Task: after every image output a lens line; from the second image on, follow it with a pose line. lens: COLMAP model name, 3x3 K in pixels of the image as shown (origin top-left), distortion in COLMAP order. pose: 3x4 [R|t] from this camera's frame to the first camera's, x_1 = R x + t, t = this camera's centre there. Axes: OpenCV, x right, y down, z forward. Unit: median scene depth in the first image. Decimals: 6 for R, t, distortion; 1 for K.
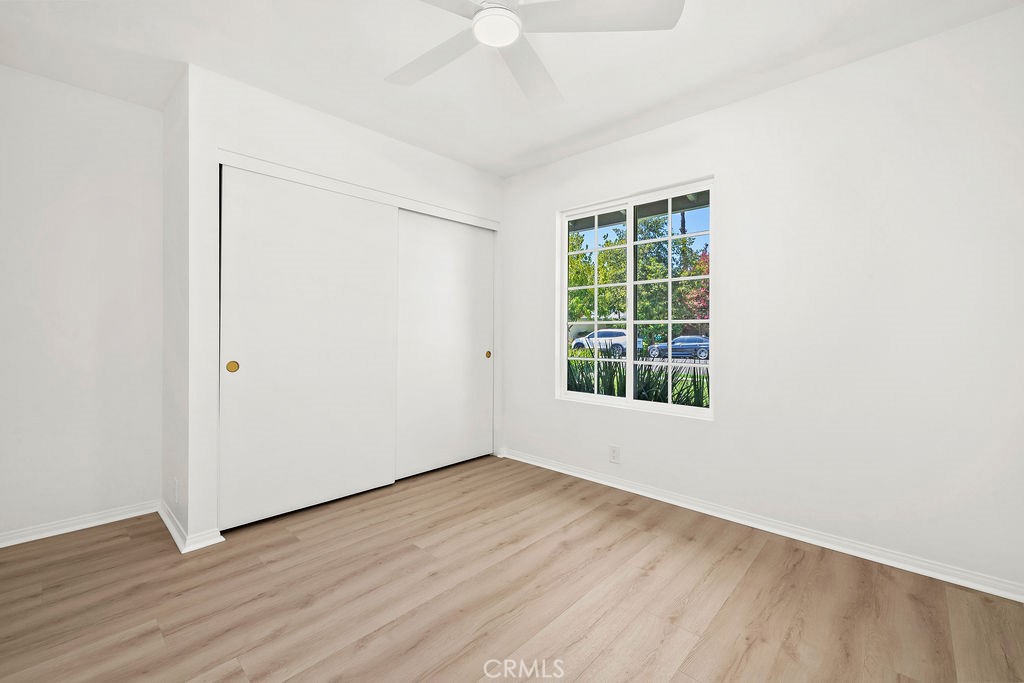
lens RADIAL K [[431.8, 0, 510.2], [0, 431.8, 336.6], [0, 0, 1]] dist [0.000217, 0.000591]
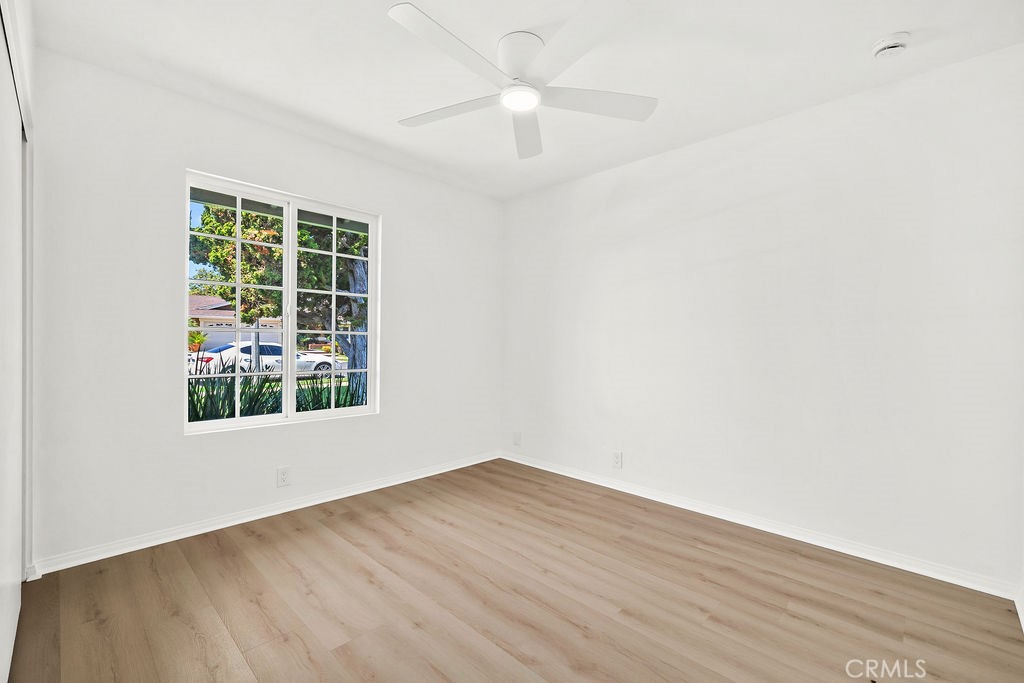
lens RADIAL K [[431.8, 0, 510.3], [0, 431.8, 341.5], [0, 0, 1]] dist [0.000217, 0.000591]
pose [[0.023793, -0.003566, 0.999711, -0.773788], [0.003405, 0.999988, 0.003486, -0.014832], [-0.999711, 0.003321, 0.023805, 0.590351]]
